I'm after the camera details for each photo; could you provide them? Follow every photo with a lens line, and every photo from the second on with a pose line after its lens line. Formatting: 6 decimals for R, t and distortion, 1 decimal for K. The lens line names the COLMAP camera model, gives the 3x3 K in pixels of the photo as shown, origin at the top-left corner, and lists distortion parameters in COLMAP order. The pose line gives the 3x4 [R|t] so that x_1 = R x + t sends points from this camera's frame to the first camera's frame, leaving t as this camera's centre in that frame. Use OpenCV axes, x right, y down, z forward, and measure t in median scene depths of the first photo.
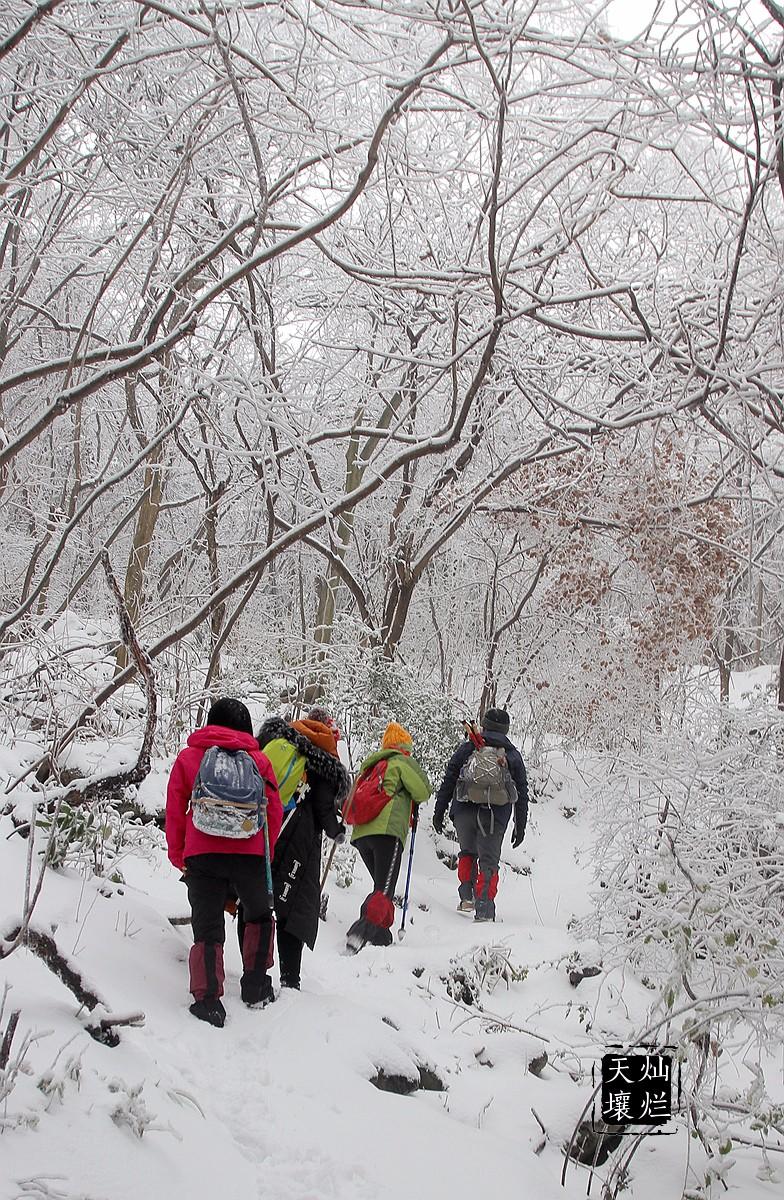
lens RADIAL K [[1592.3, 0, 392.0], [0, 1592.3, 600.0], [0, 0, 1]] dist [0.005504, 0.001956]
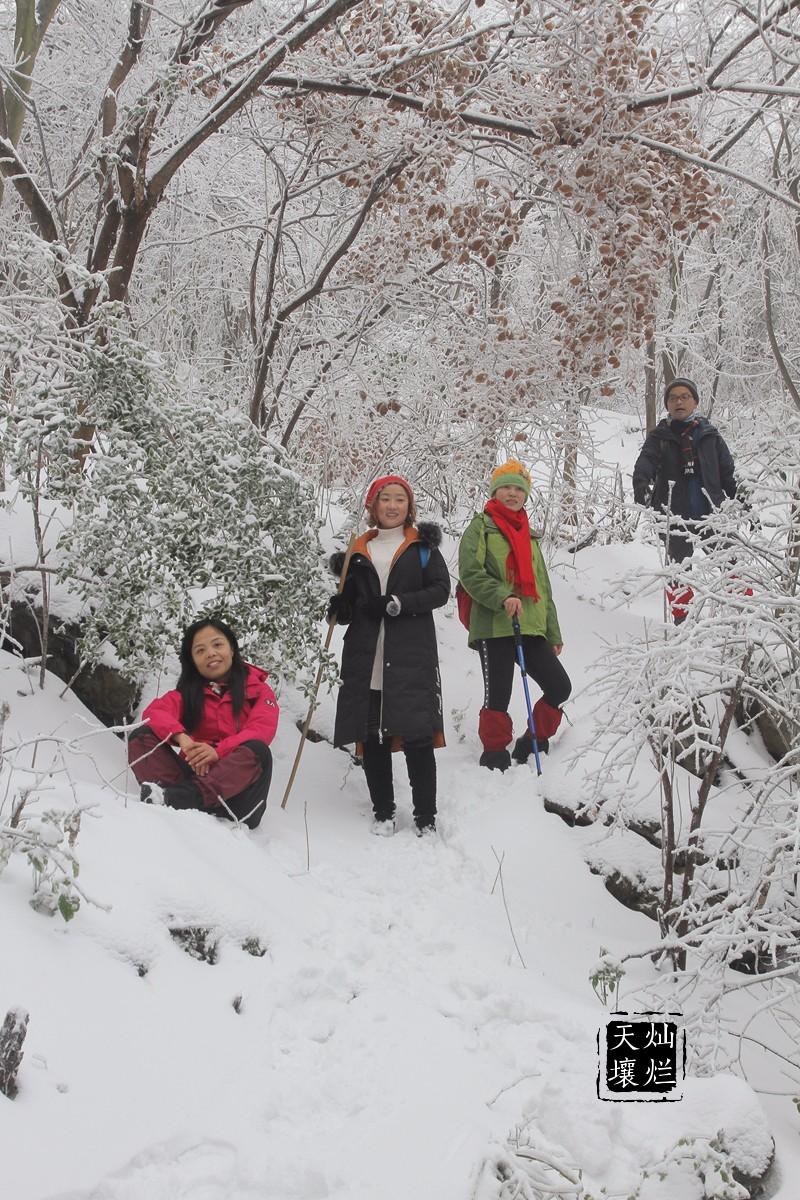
lens RADIAL K [[1587.2, 0, 432.5], [0, 1587.2, 595.8], [0, 0, 1]] dist [-0.024392, -0.002623]
pose [[0.966323, 0.025810, 0.256035, -0.028466], [-0.067999, 0.985203, 0.157326, 0.028975], [-0.248186, -0.169438, 0.953779, 0.437771]]
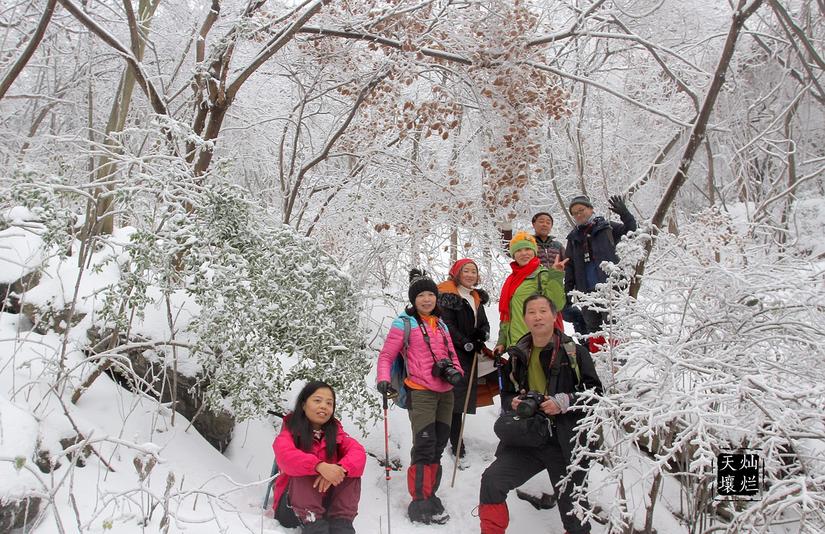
lens RADIAL K [[808.5, 0, 412.5], [0, 808.5, 267.0], [0, 0, 1]] dist [-0.129440, 0.006838]
pose [[0.937196, 0.026518, 0.347794, -0.041775], [-0.060931, 0.994221, 0.088385, 0.033445], [-0.343441, -0.104025, 0.933395, 0.549323]]
